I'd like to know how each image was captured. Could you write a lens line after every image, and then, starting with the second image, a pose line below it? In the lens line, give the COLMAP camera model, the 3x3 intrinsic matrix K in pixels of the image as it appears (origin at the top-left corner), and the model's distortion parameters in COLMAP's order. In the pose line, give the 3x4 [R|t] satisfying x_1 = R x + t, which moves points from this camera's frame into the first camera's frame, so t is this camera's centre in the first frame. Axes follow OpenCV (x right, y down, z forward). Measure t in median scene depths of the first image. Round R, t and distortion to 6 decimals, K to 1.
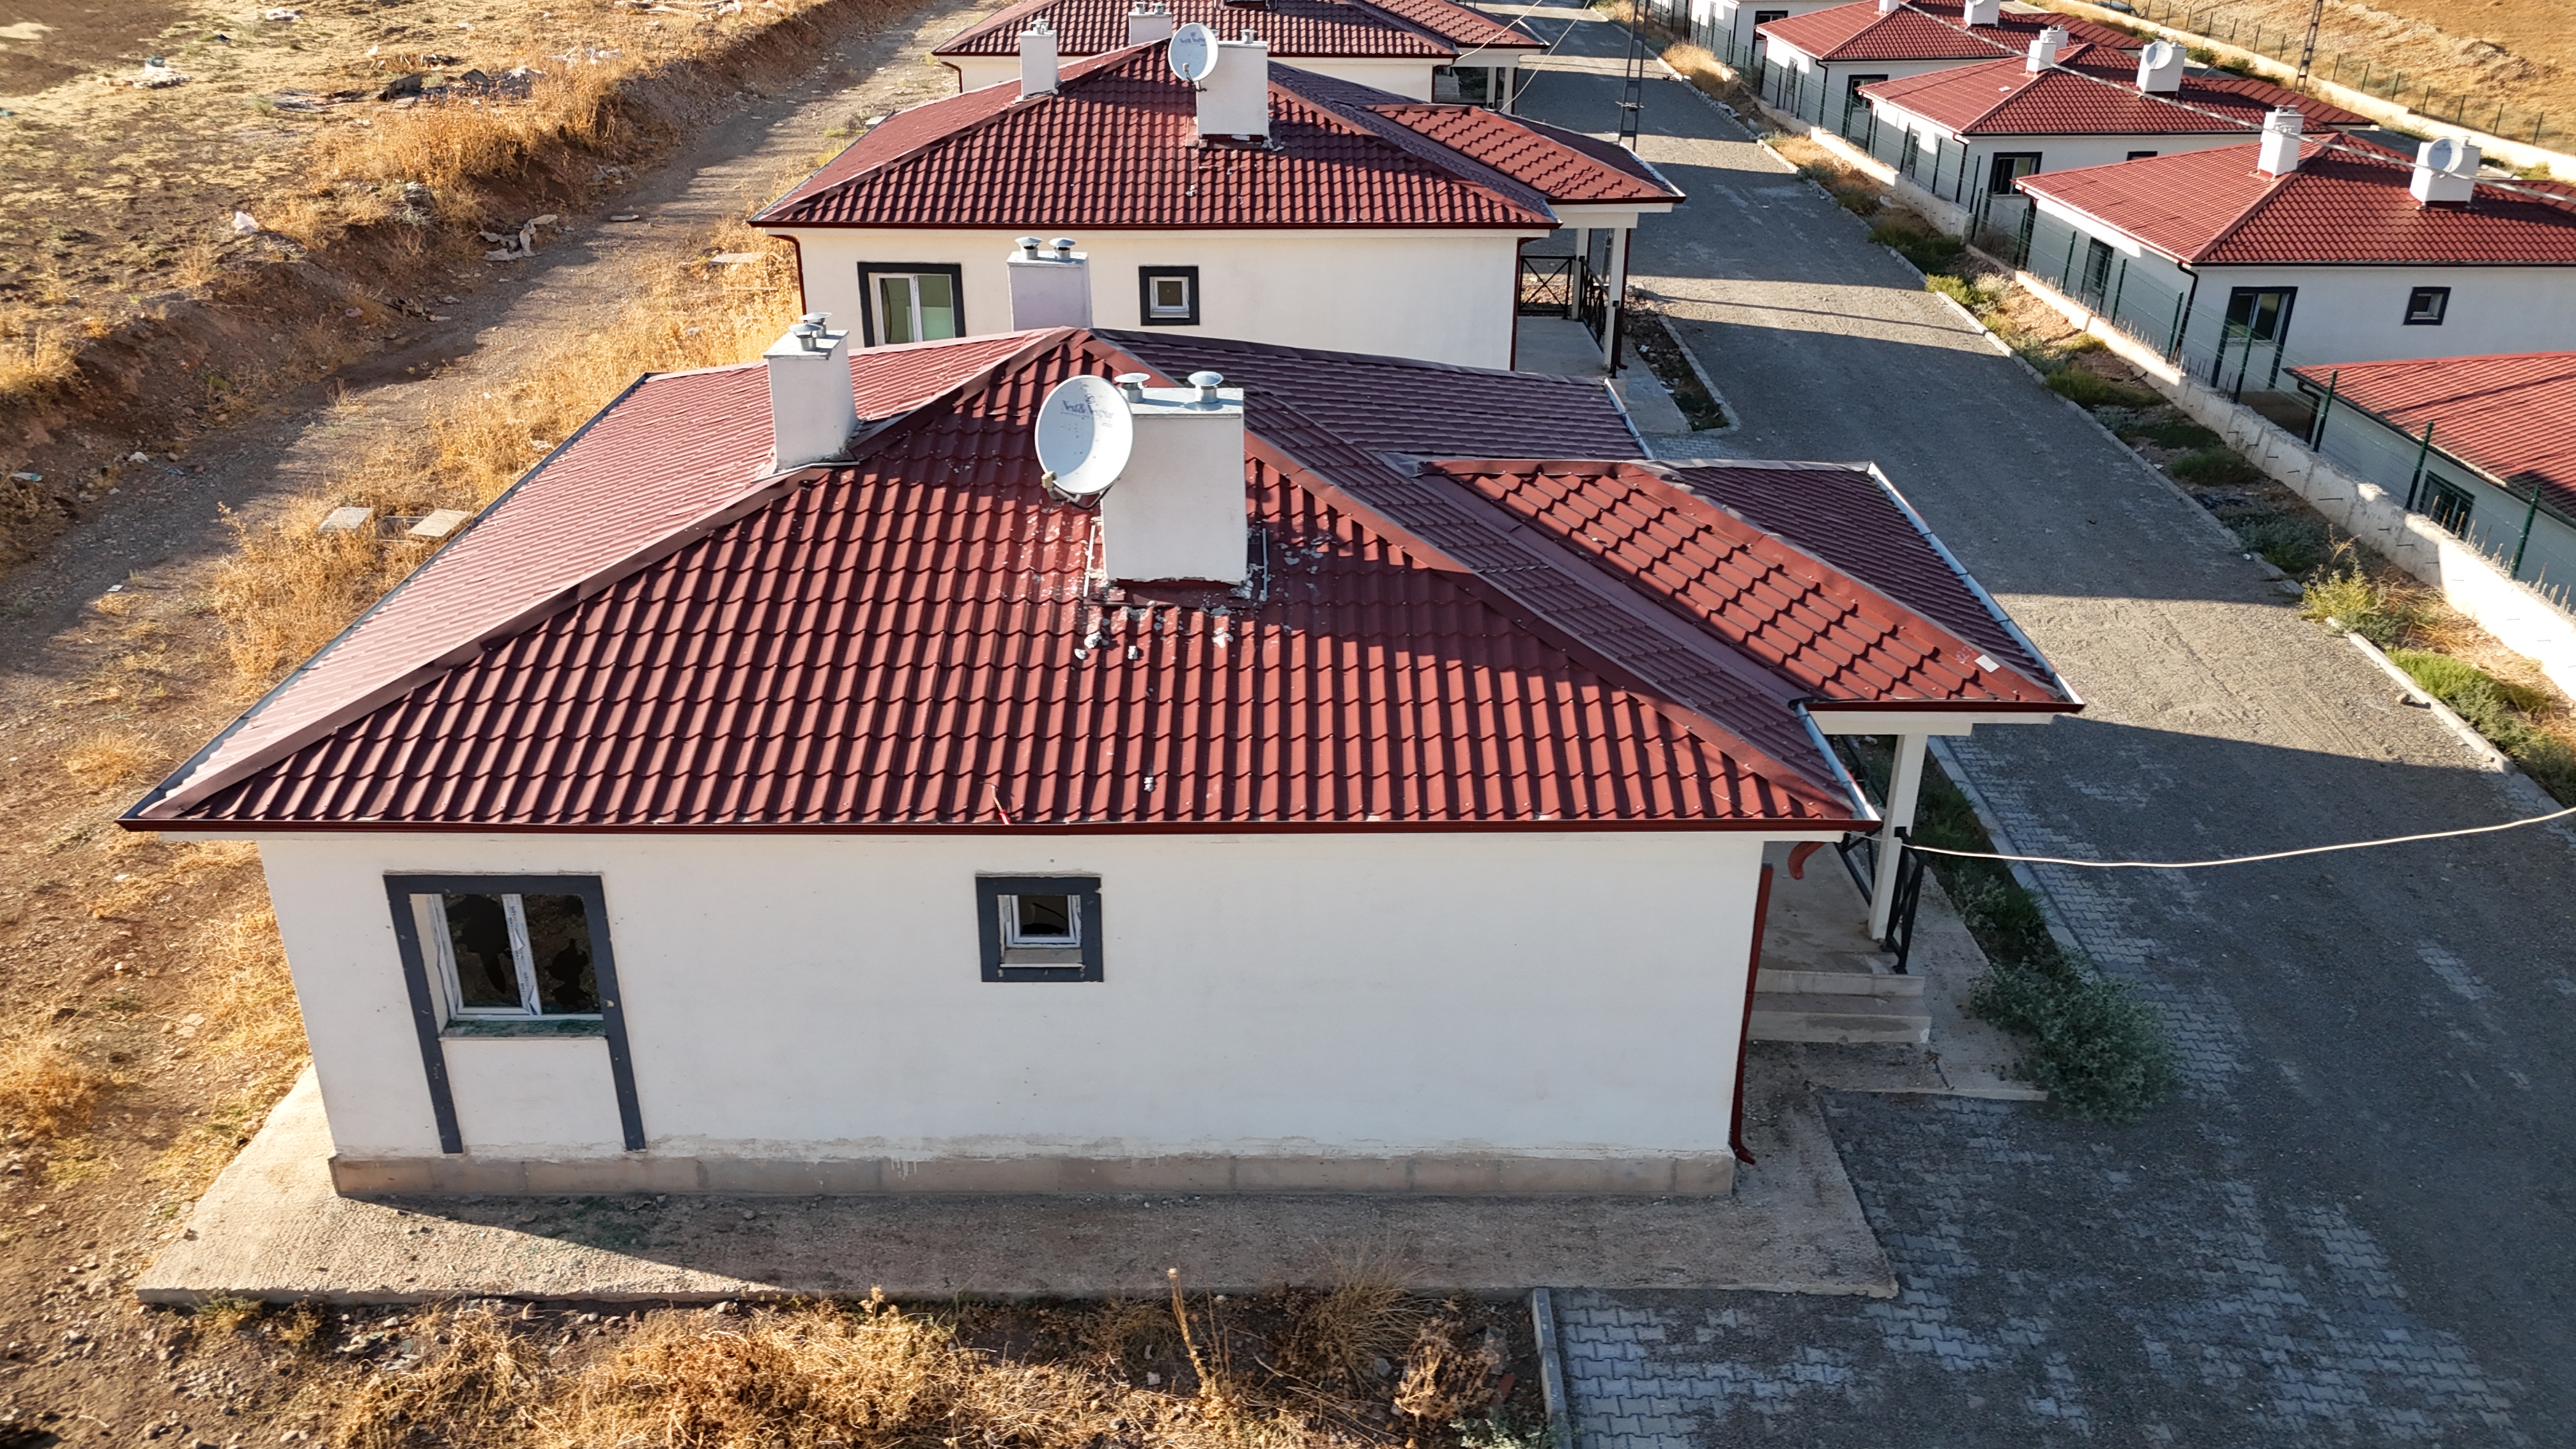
lens RADIAL K [[1891.4, 0, 1288.0], [0, 1891.4, 724.5], [0, 0, 1]] dist [0.068865, -0.066887]
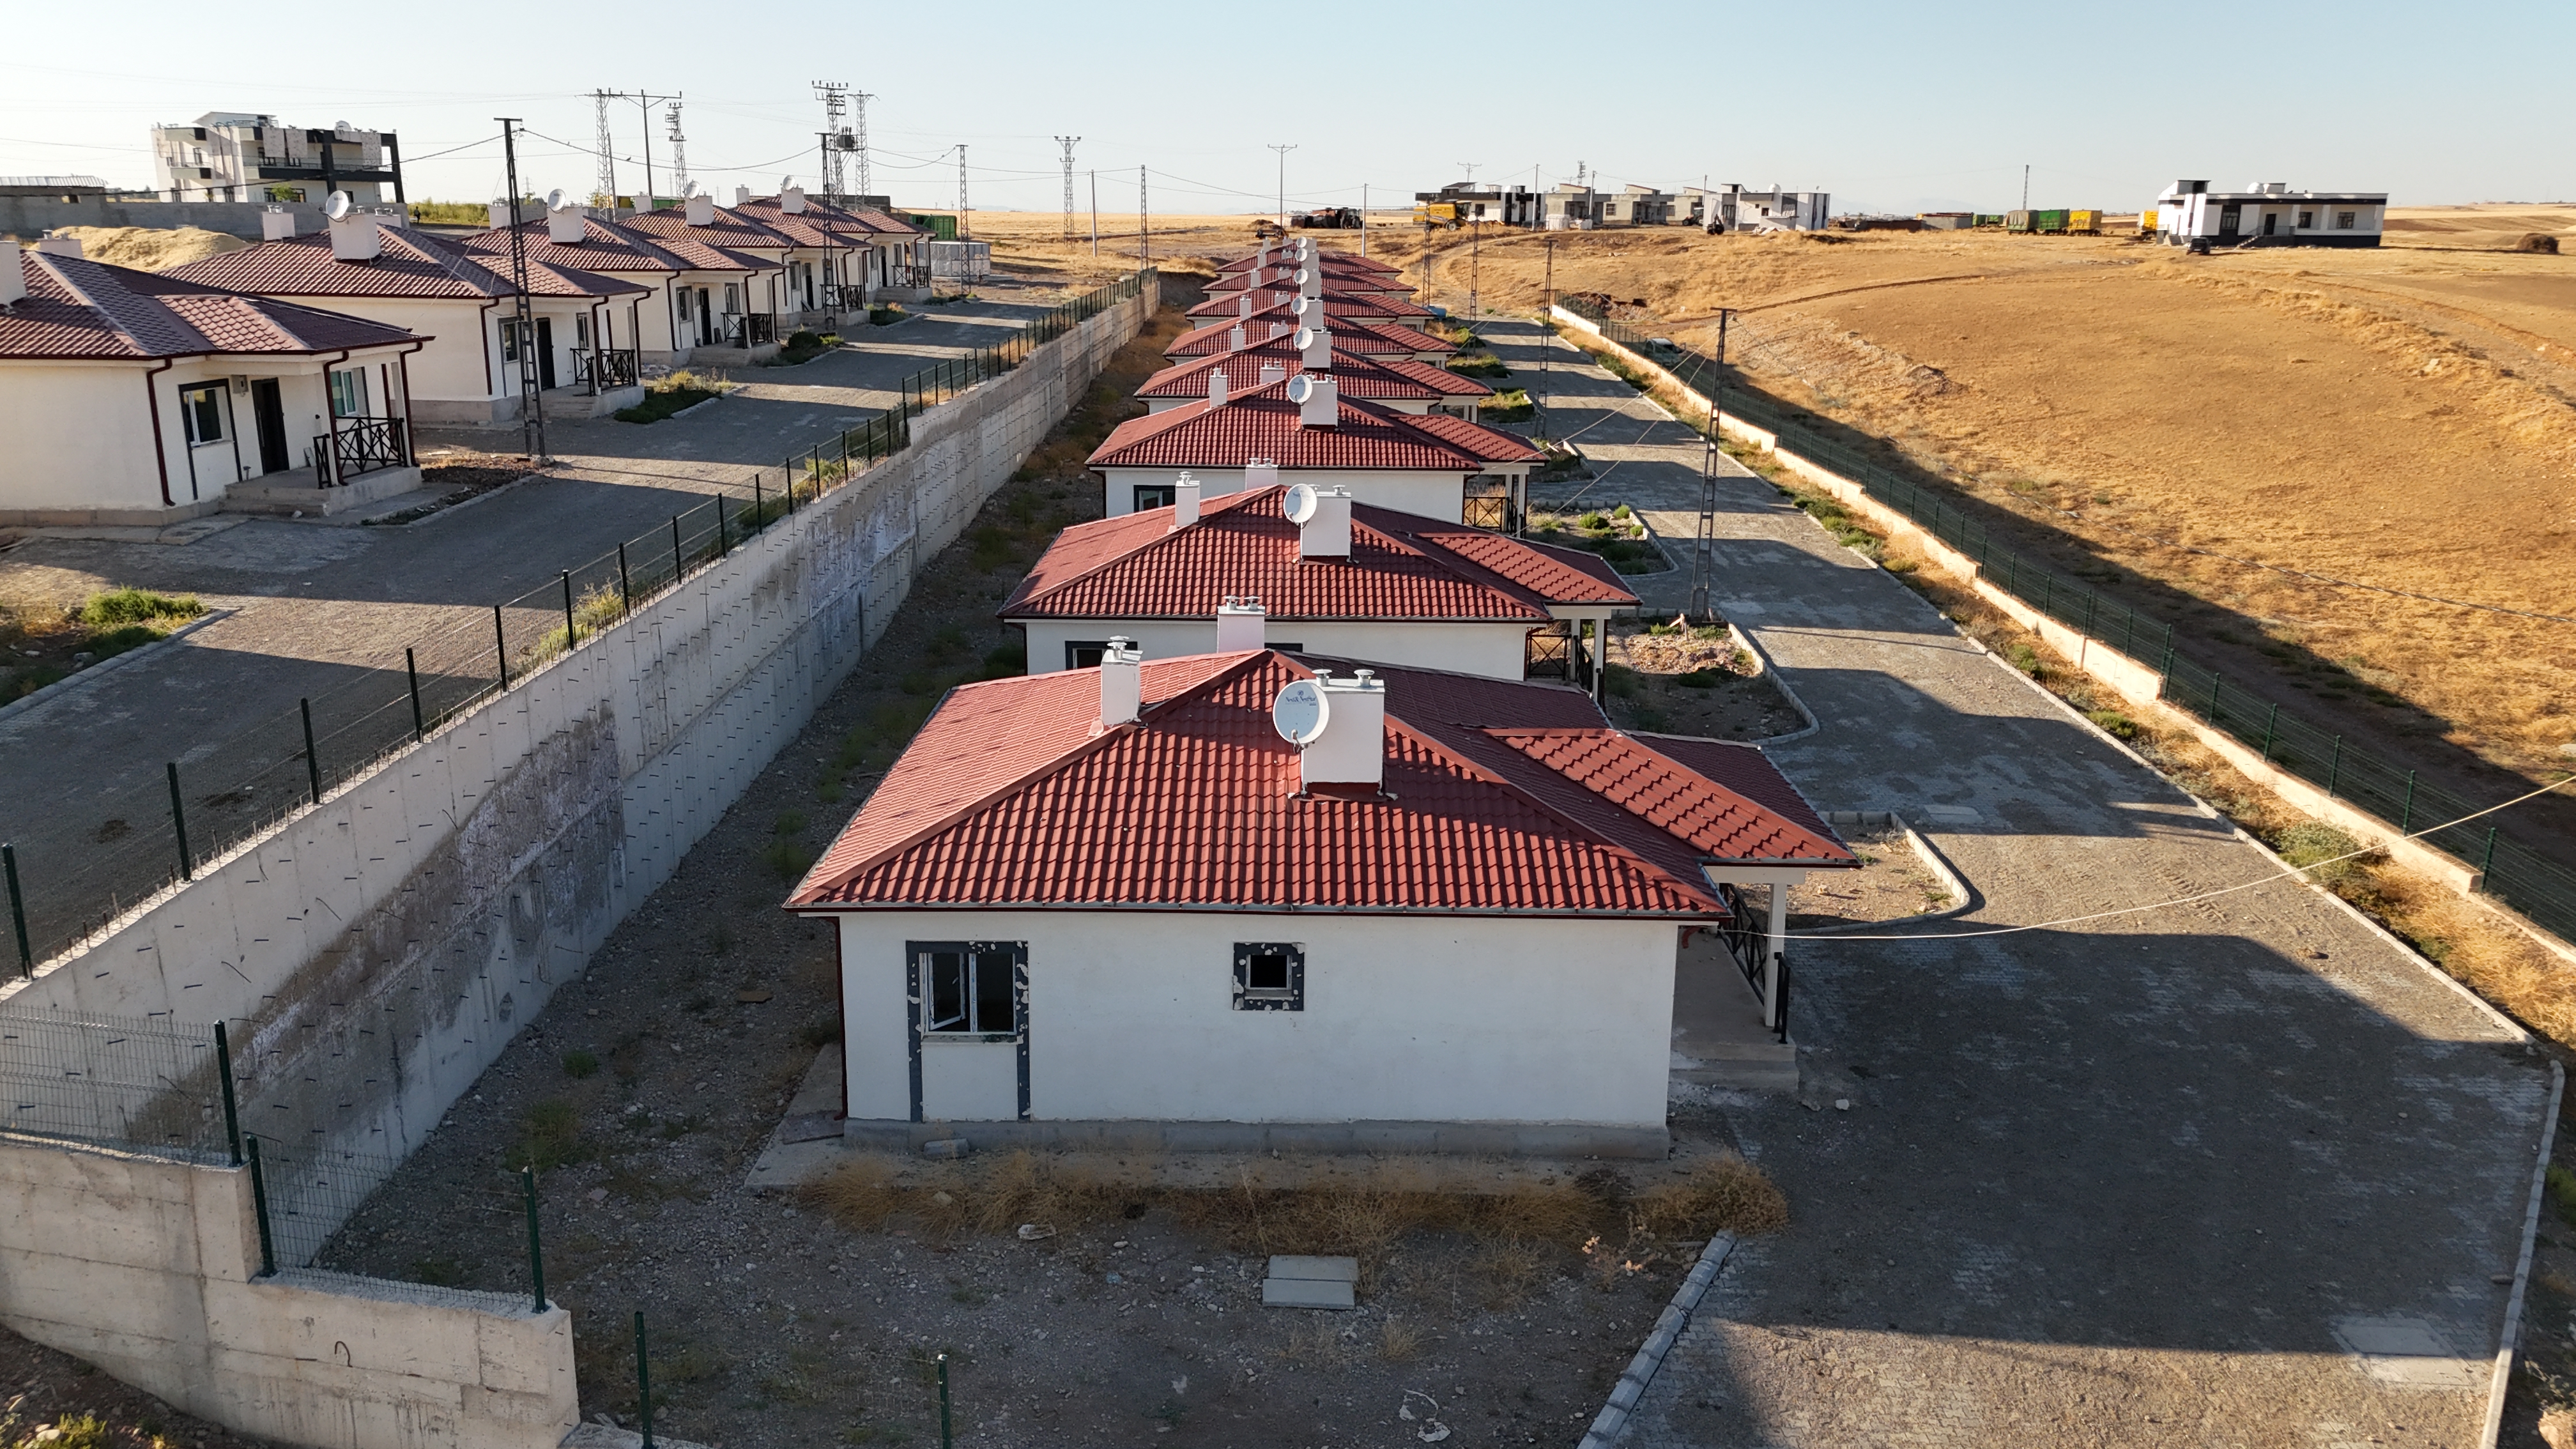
lens RADIAL K [[1891.4, 0, 1288.0], [0, 1891.4, 724.5], [0, 0, 1]] dist [0.068865, -0.066887]
pose [[0.999995, 0.000750, -0.003164, -0.102322], [-0.001400, 0.977518, -0.210846, 0.235457], [0.002935, 0.210850, 0.977514, -0.717198]]
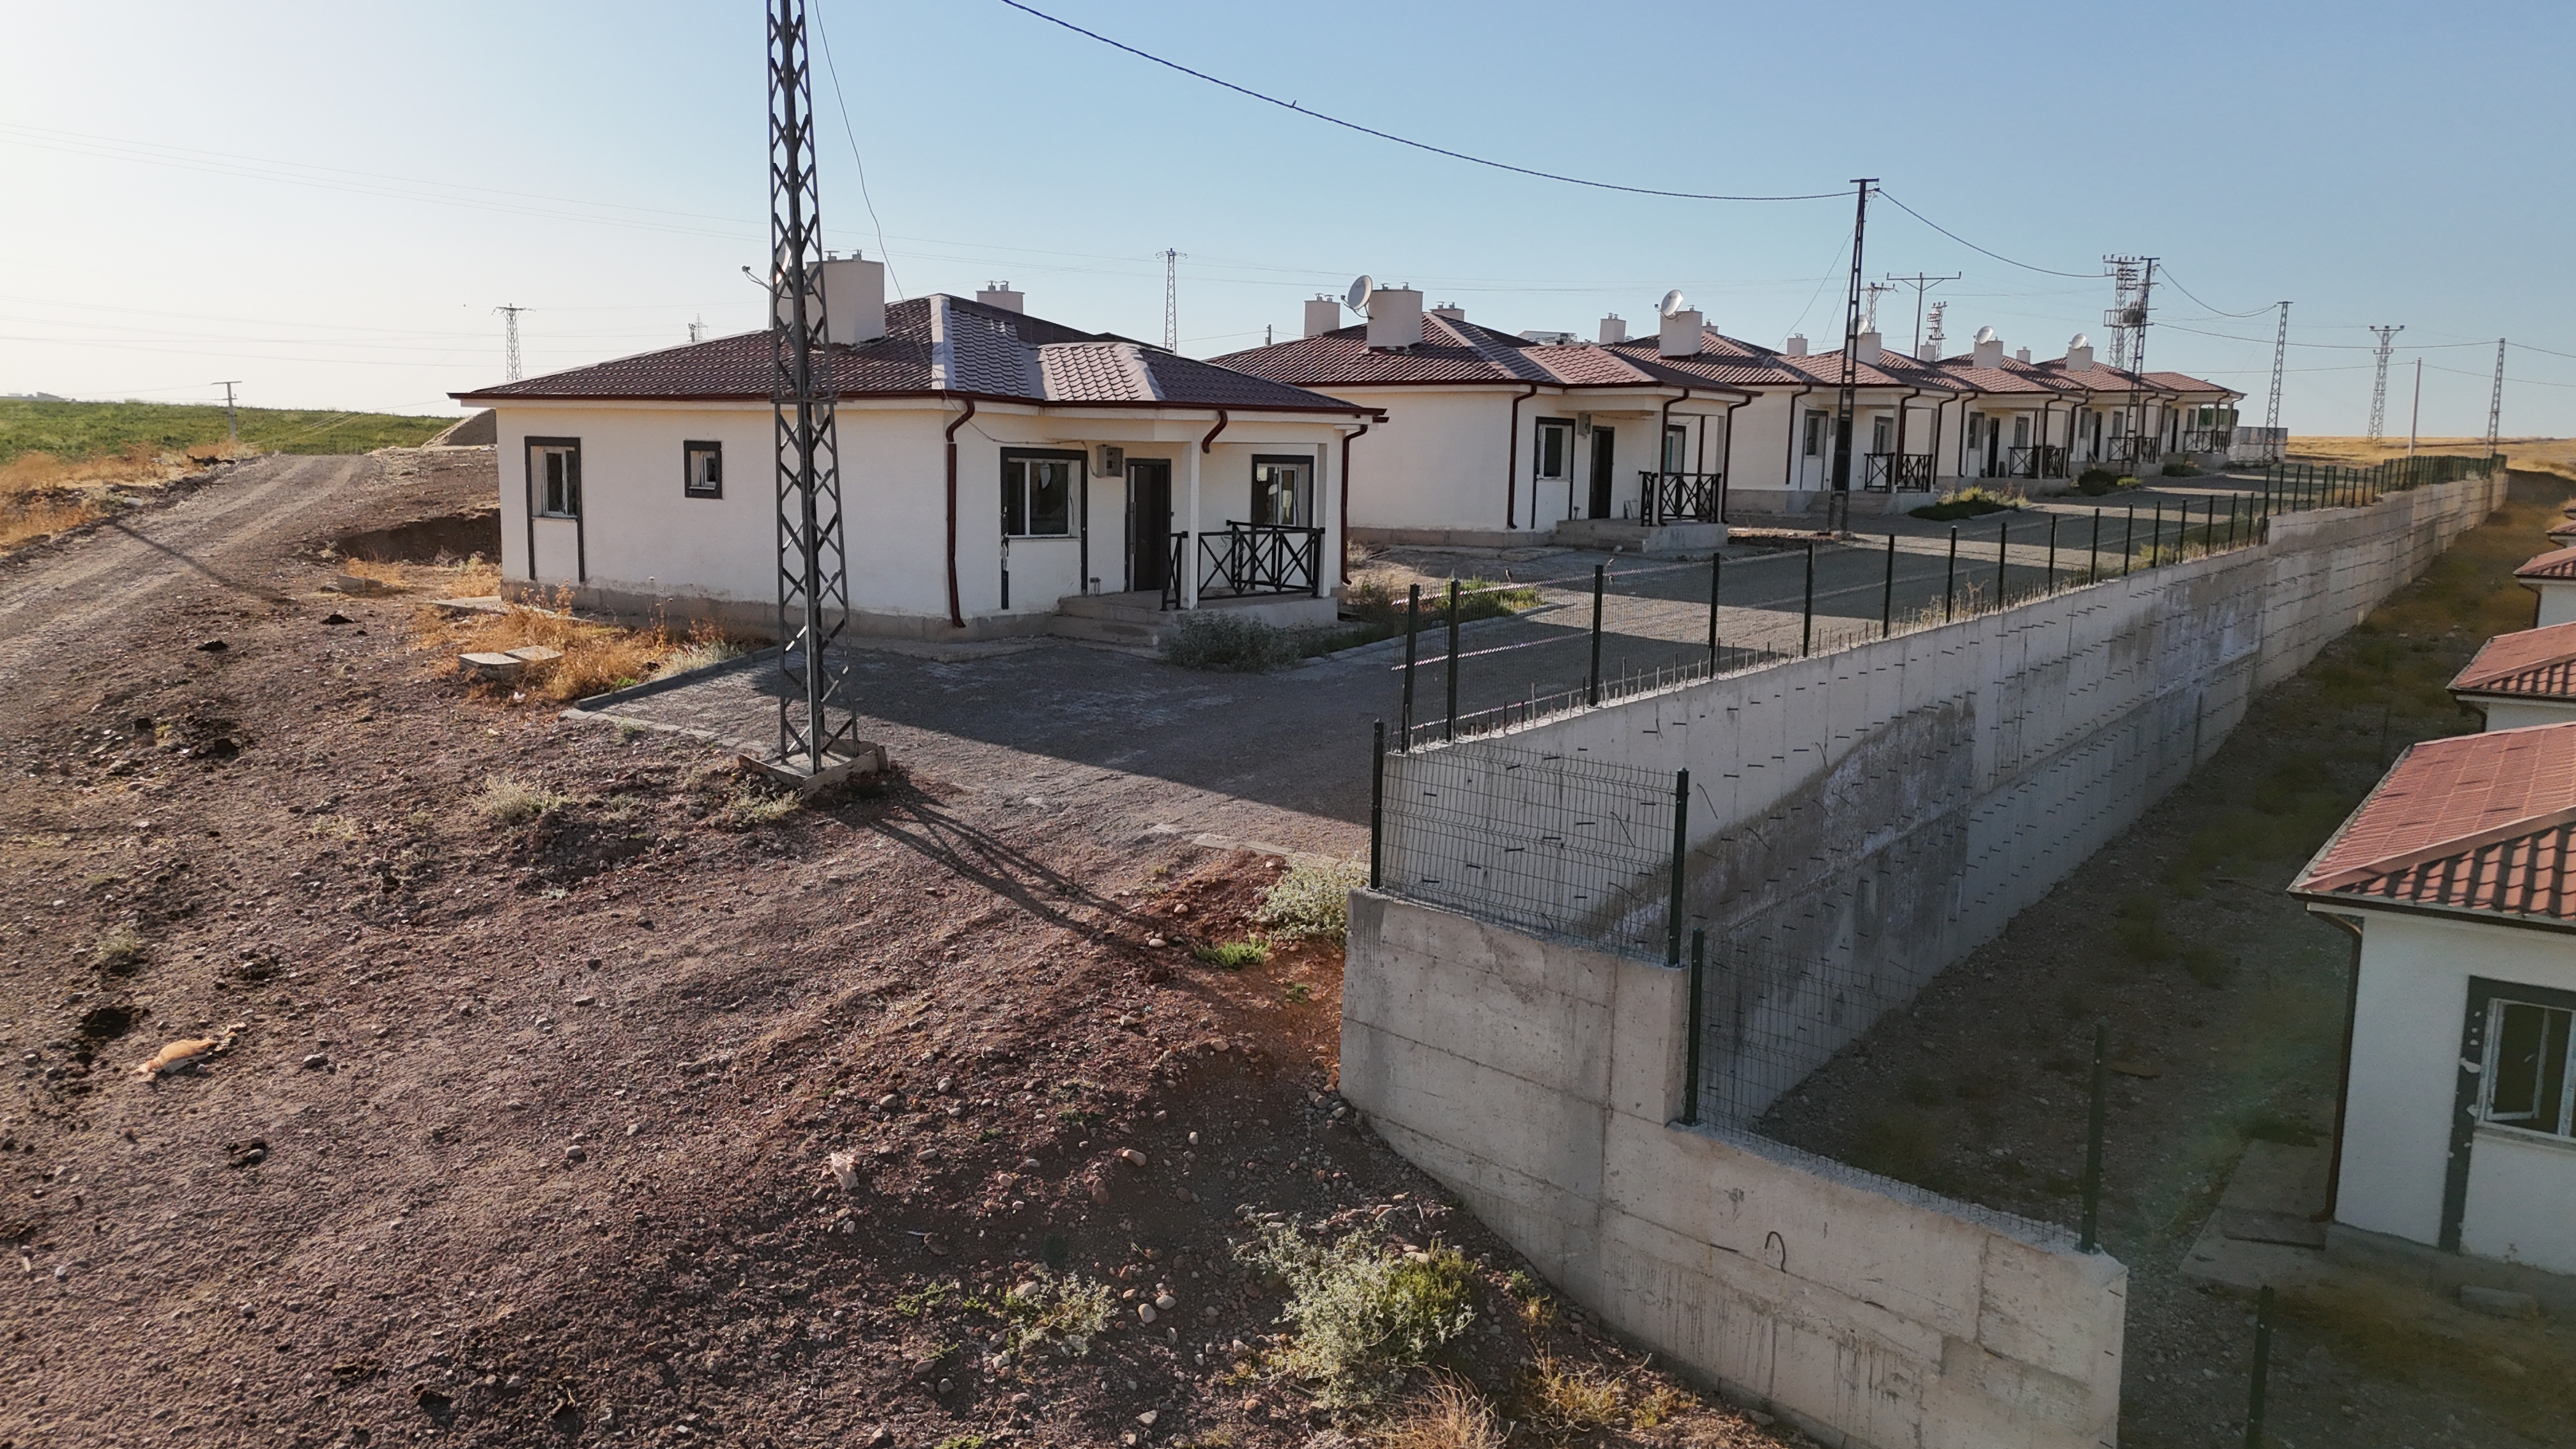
lens RADIAL K [[1905.3, 0, 1288.0], [0, 1905.3, 724.5], [0, 0, 1]] dist [0.026757, -0.003528]
pose [[0.823002, 0.086850, -0.561359, -0.387263], [-0.268052, 0.930670, -0.249002, 0.404226], [0.500814, 0.355403, 0.789224, -0.369173]]
